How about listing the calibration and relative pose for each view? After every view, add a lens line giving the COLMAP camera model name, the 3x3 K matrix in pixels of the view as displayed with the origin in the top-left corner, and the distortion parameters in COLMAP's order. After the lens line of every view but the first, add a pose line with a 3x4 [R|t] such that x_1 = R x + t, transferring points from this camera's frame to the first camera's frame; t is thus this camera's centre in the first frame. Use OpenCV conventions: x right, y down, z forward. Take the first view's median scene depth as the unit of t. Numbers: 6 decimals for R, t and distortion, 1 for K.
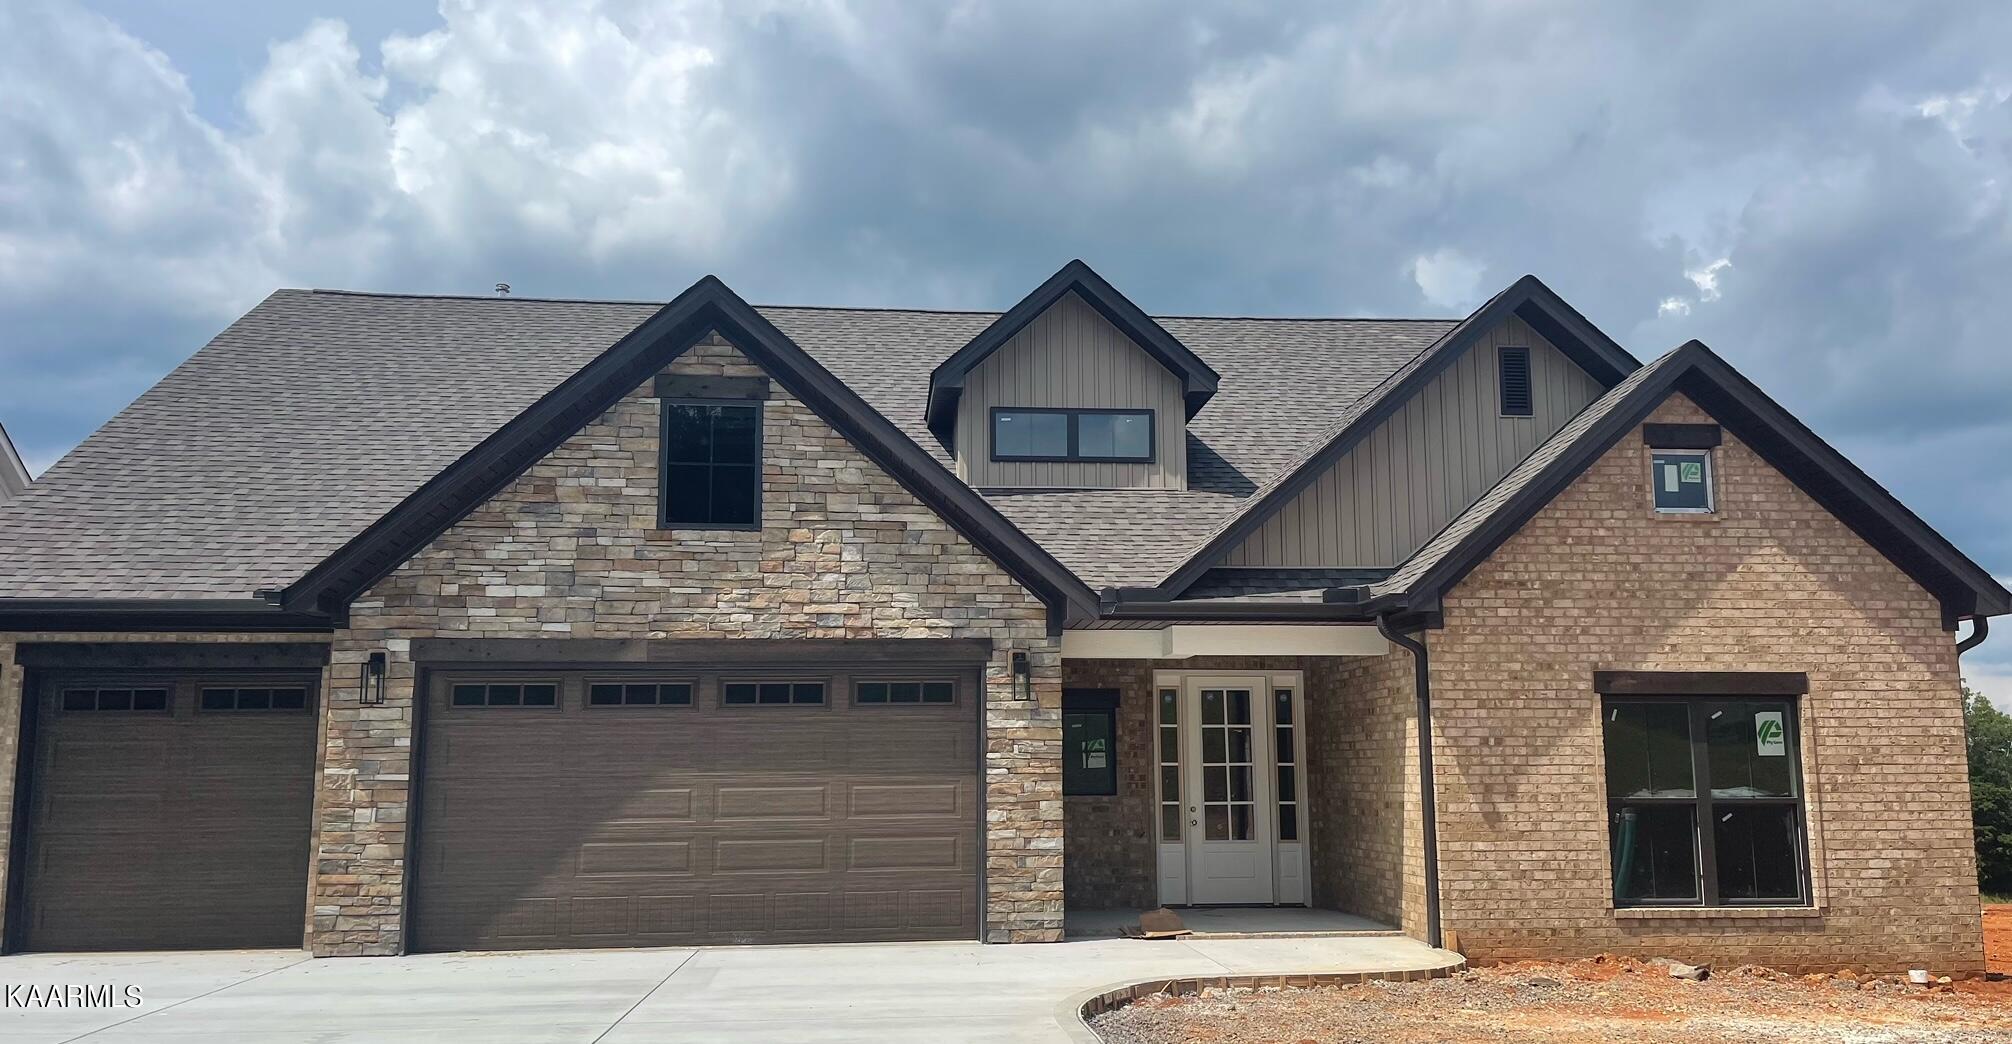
lens RADIAL K [[1464.9, 0, 1006.7], [0, 1464.9, 554.6], [0, 0, 1]] dist [0.075465, -0.068410]
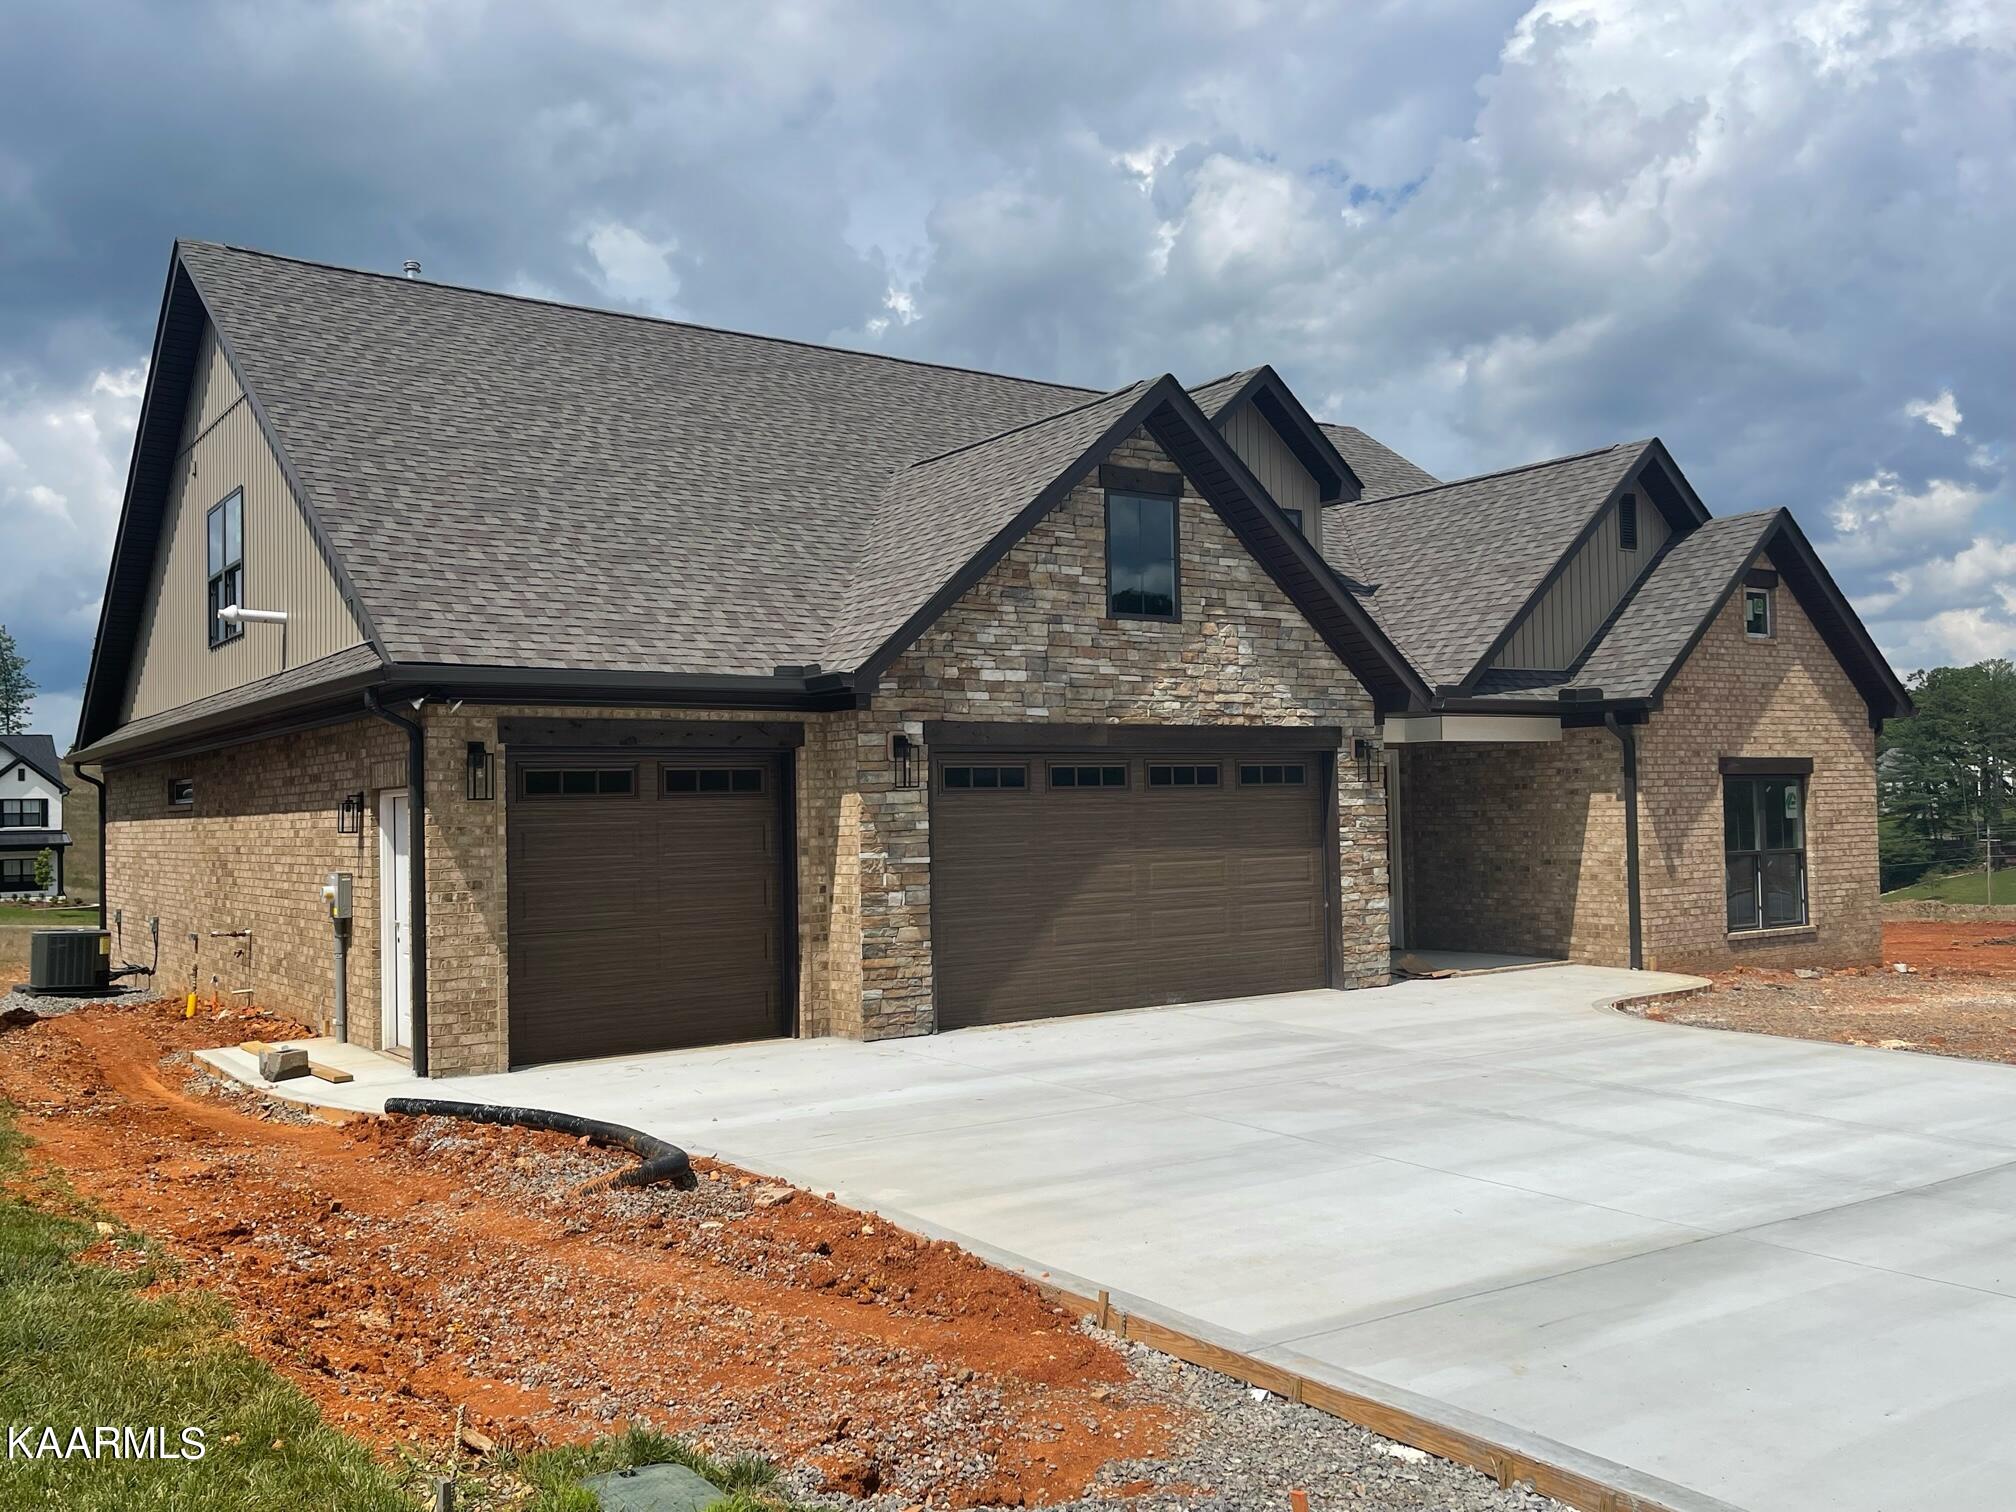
lens RADIAL K [[1697.9, 0, 1008.0], [0, 1697.9, 756.0], [0, 0, 1]] dist [0.072757, -0.005995]
pose [[0.869540, 0.003137, 0.493853, -0.892138], [-0.055380, 0.994292, 0.091194, -0.026056], [-0.490748, -0.106646, 0.864750, -0.008953]]
